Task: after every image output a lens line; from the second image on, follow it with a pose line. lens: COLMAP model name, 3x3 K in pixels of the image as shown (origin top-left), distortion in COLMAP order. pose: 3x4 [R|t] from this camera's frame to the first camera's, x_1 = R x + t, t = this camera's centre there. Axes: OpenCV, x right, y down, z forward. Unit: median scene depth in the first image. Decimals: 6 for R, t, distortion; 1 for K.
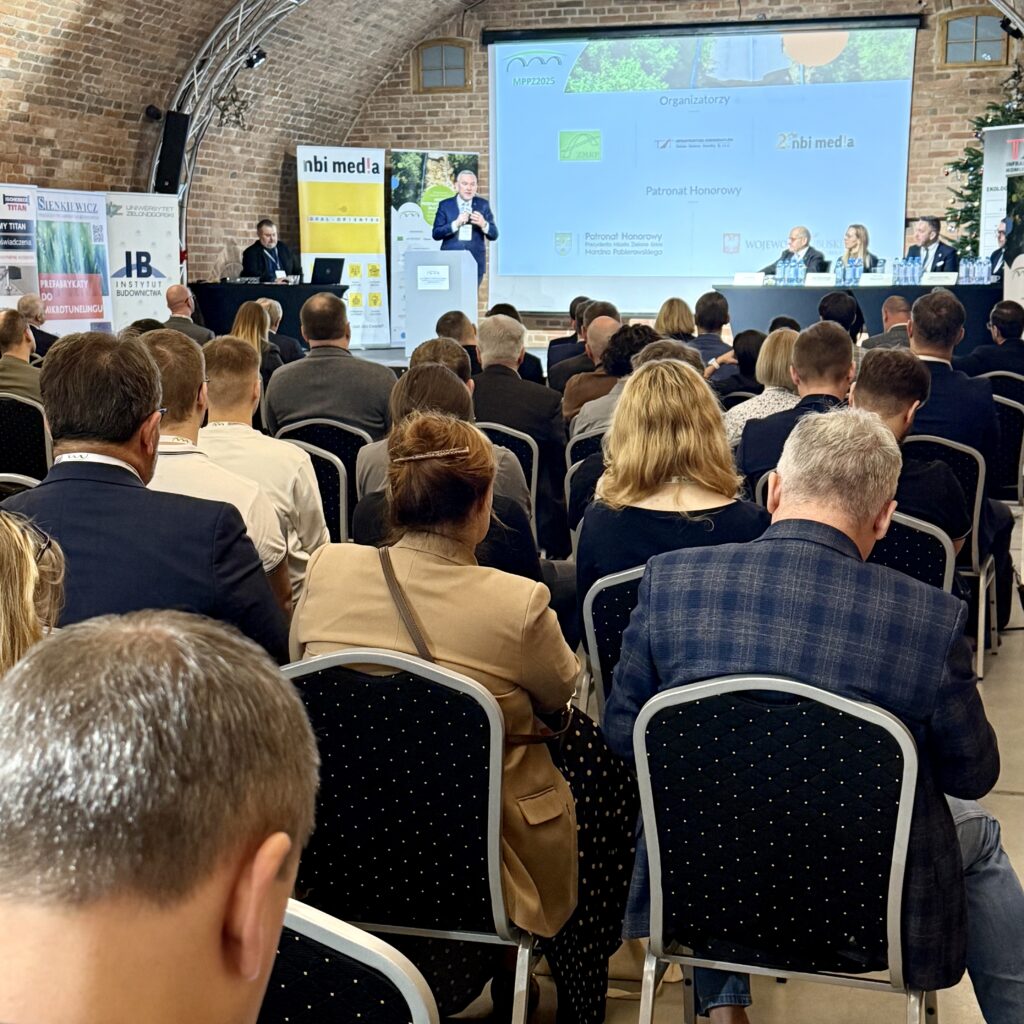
lens RADIAL K [[1771.9, 0, 512.0], [0, 1771.9, 512.0], [0, 0, 1]] dist [0.173097, -0.272032]
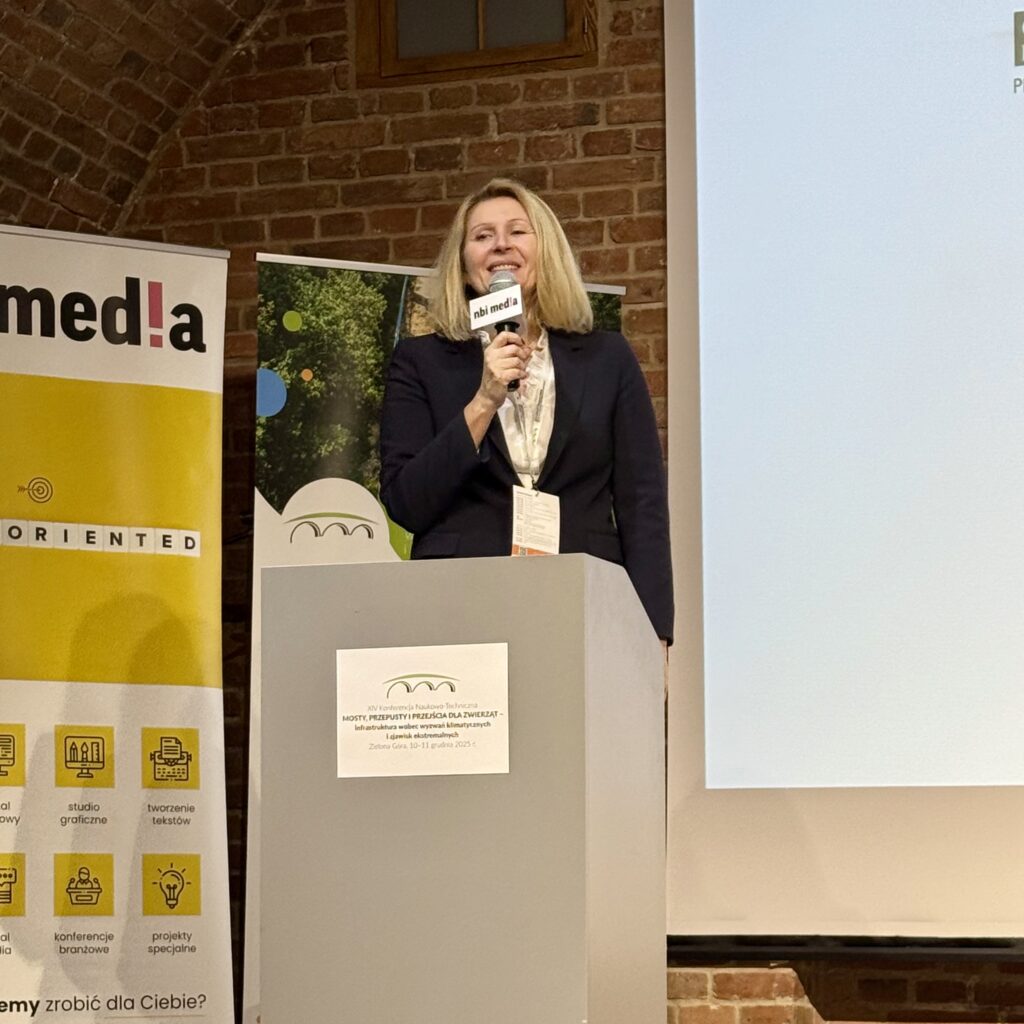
lens RADIAL K [[3089.0, 0, 511.7], [0, 3089.0, 699.5], [0, 0, 1]] dist [0.153733, -0.013771]
pose [[0.999786, -0.002953, -0.020470, -0.025276], [-0.001291, 0.978916, -0.204259, -0.060965], [0.020642, 0.204242, 0.978703, 0.597881]]
